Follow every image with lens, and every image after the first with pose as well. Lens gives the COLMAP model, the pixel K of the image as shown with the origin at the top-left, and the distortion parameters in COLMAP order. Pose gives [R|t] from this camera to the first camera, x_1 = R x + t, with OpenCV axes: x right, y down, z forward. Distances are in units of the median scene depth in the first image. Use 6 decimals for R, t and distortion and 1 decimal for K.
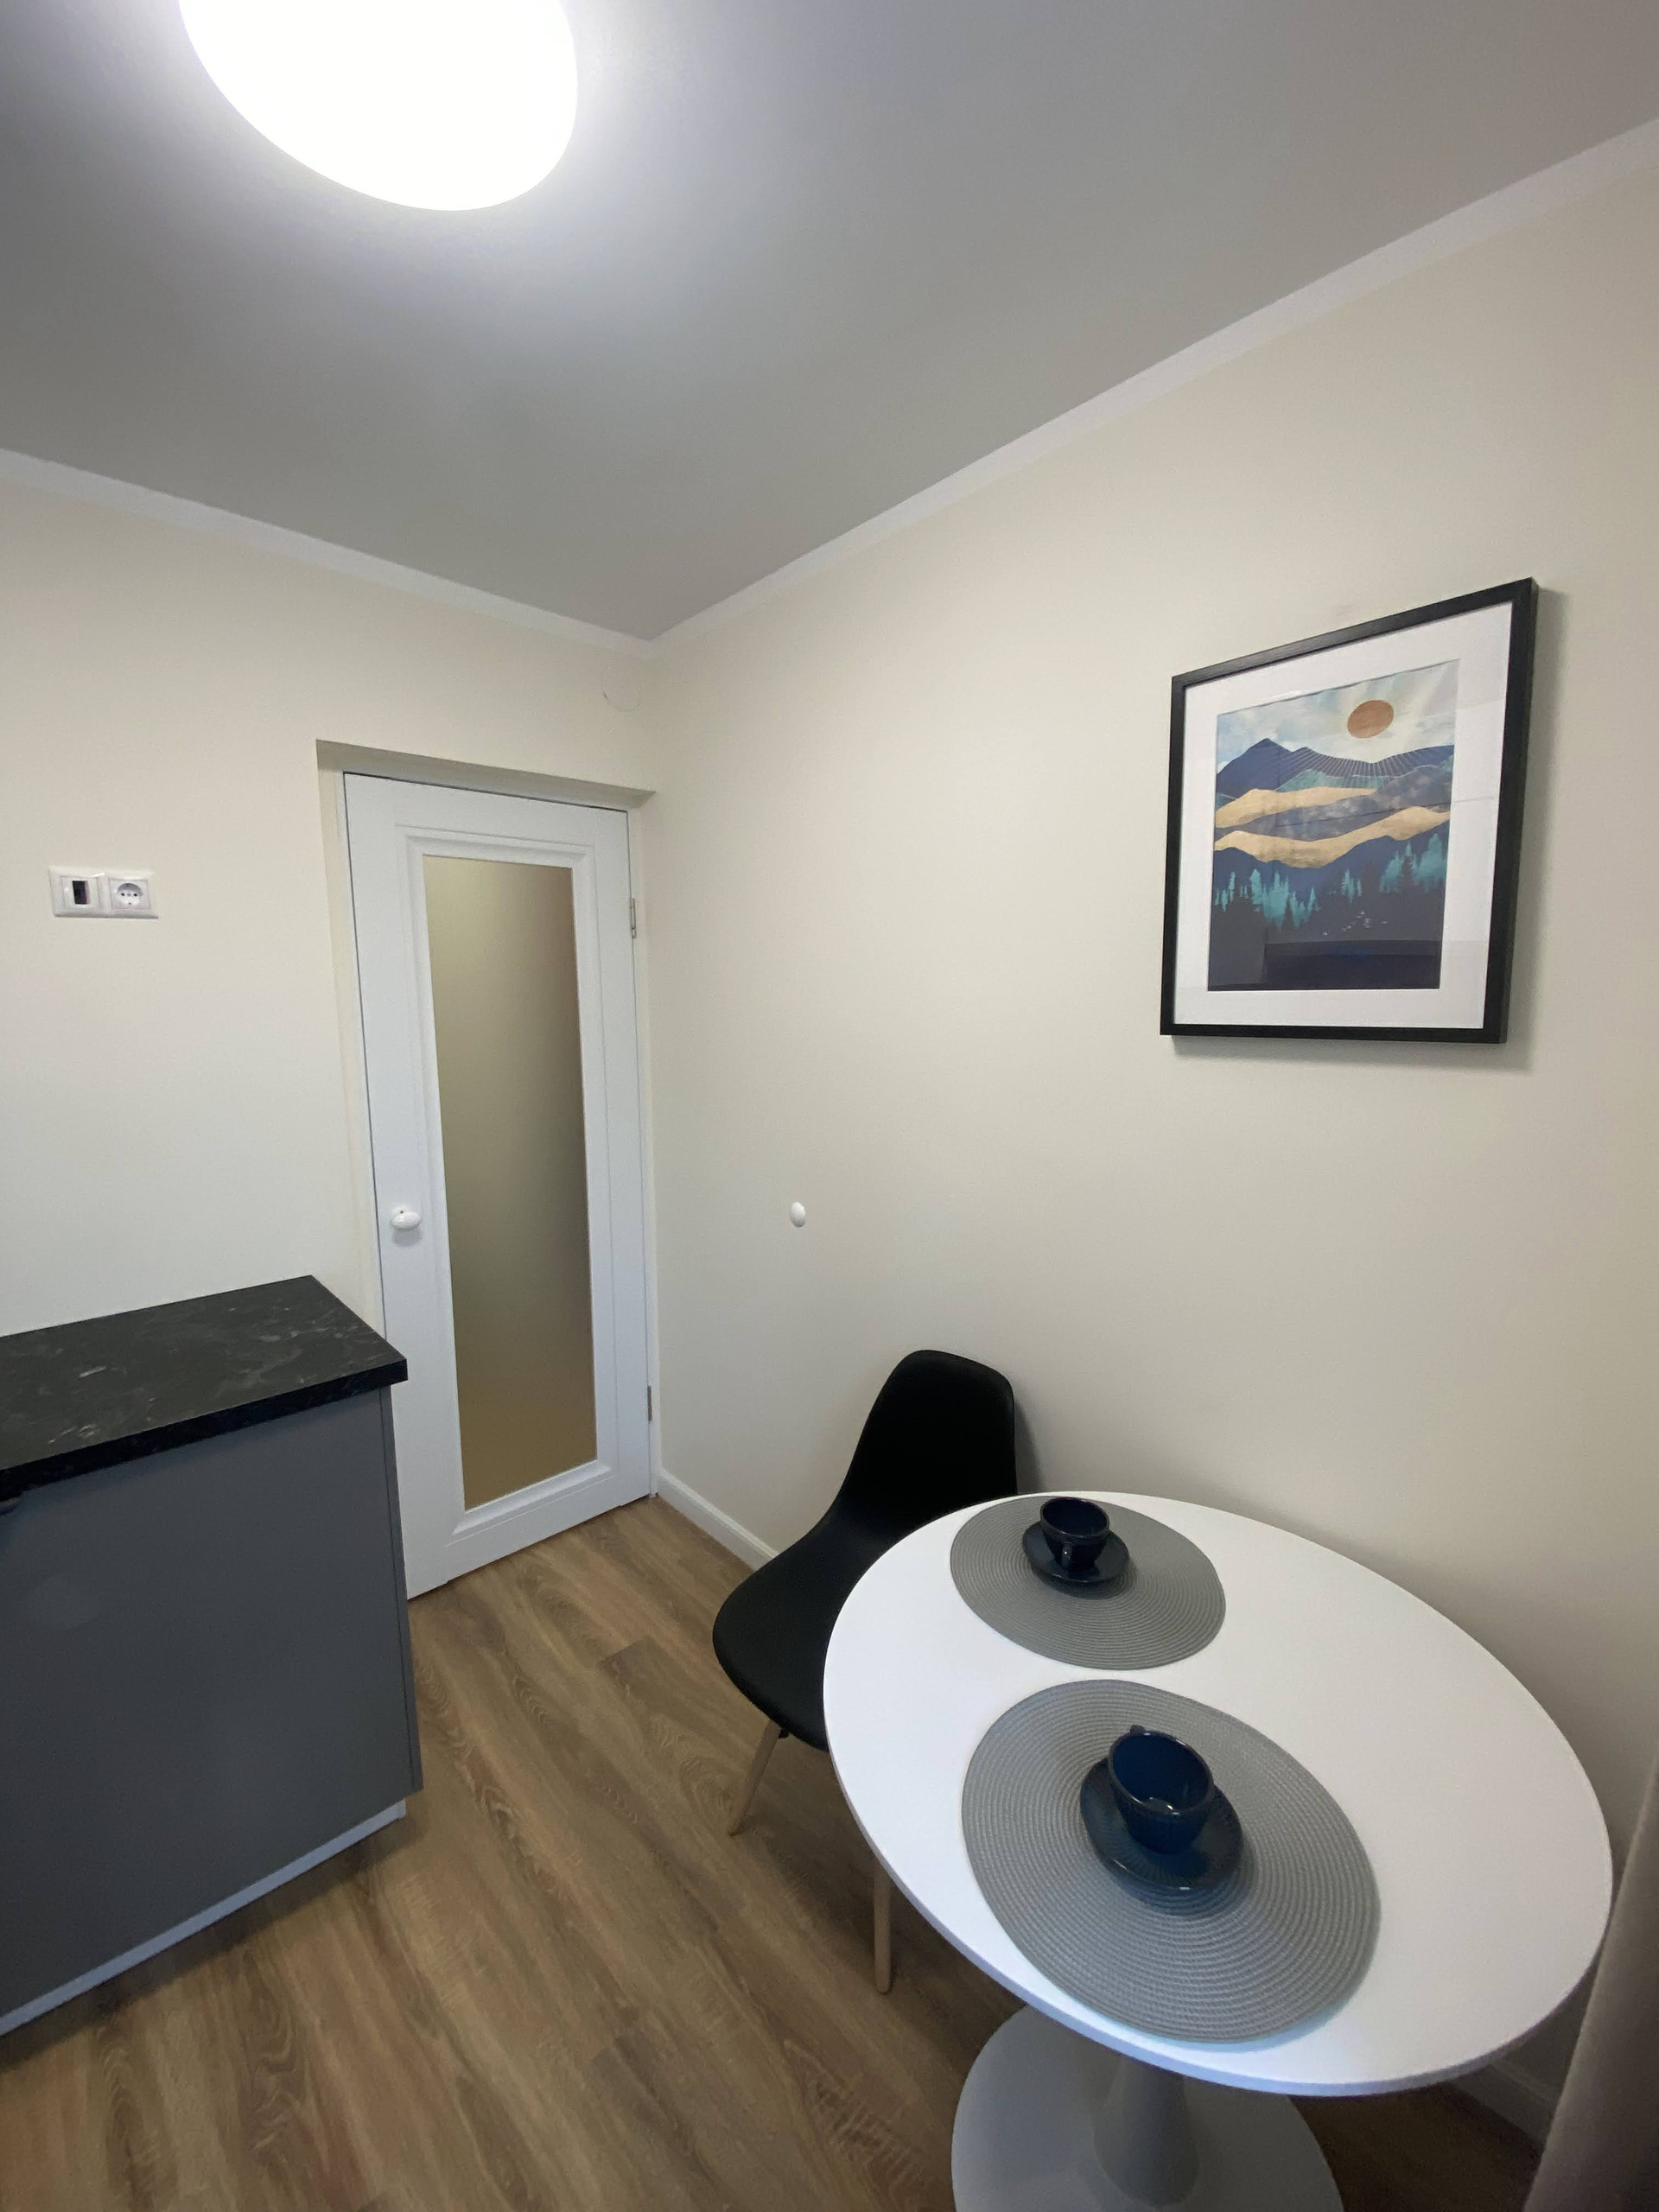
lens RADIAL K [[894.0, 0, 825.1], [0, 894.0, 1097.0], [0, 0, 1]] dist [0.007891, -0.015110]
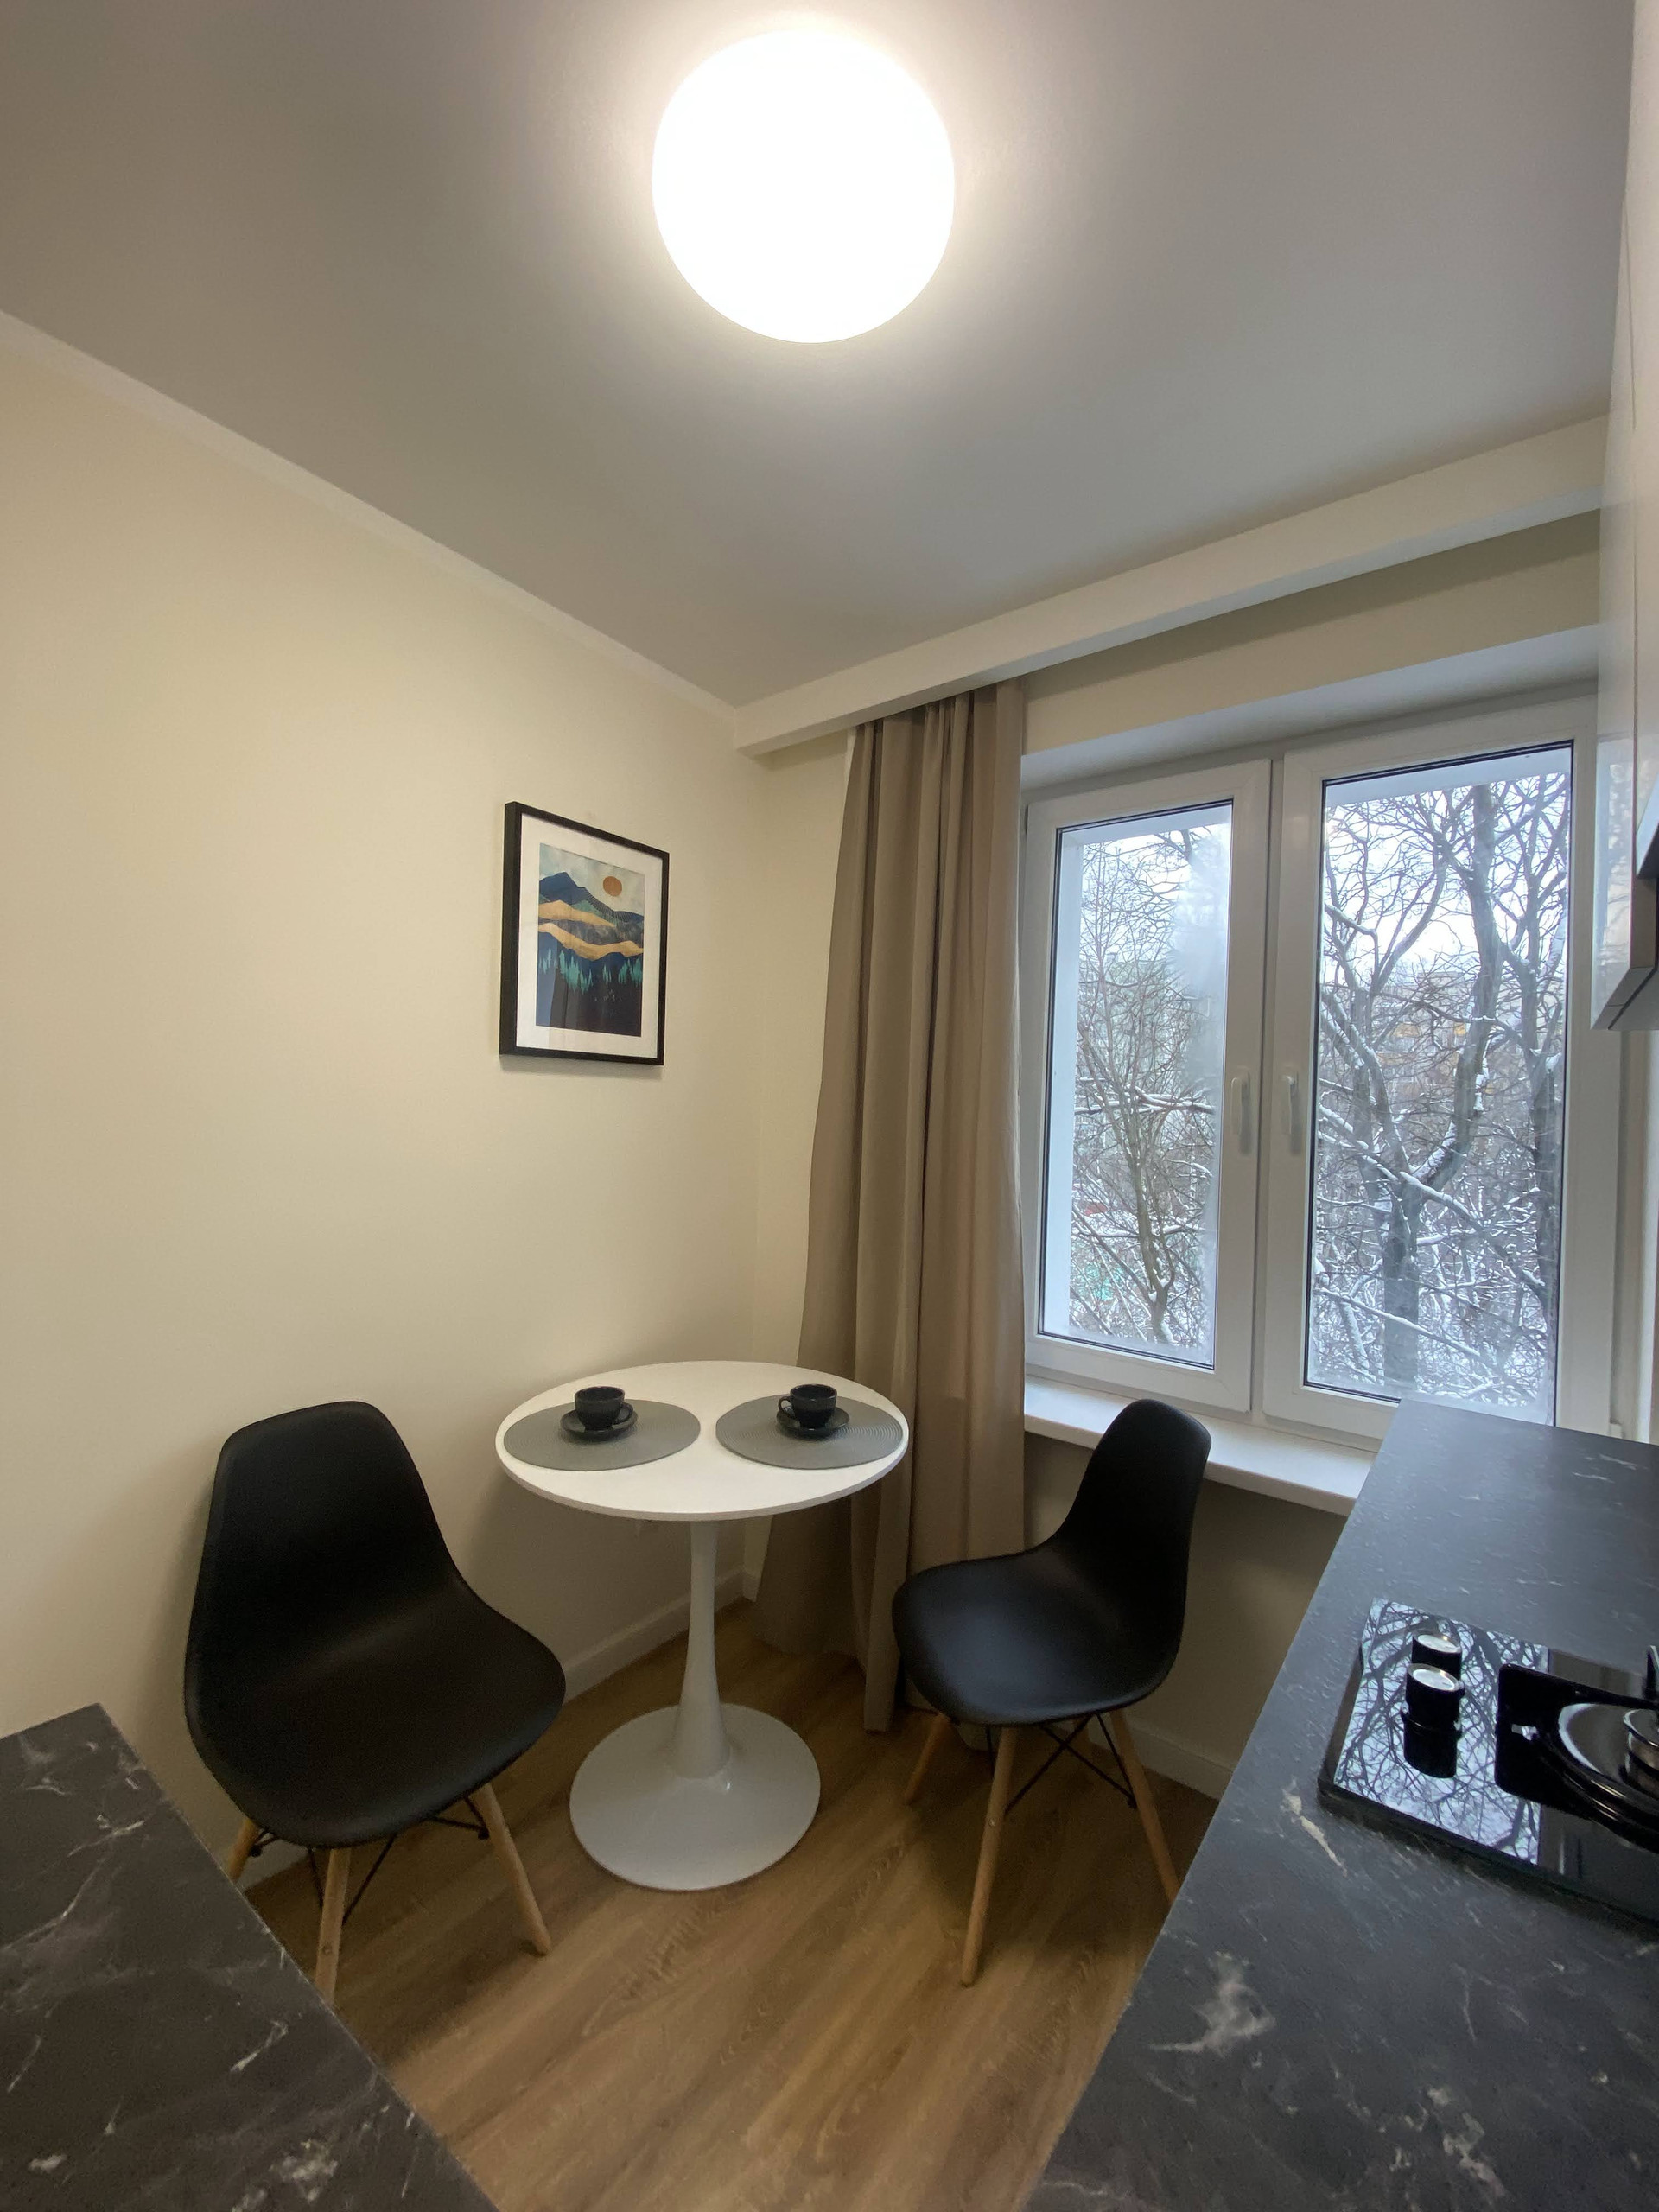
lens RADIAL K [[894.0, 0, 834.9], [0, 894.0, 1109.6], [0, 0, 1]] dist [0.007891, -0.015110]
pose [[-0.191400, 0.017246, 0.981361, -1.090538], [0.092709, 0.995693, 0.000584, 0.061607], [-0.977124, 0.091092, -0.192175, 0.823010]]
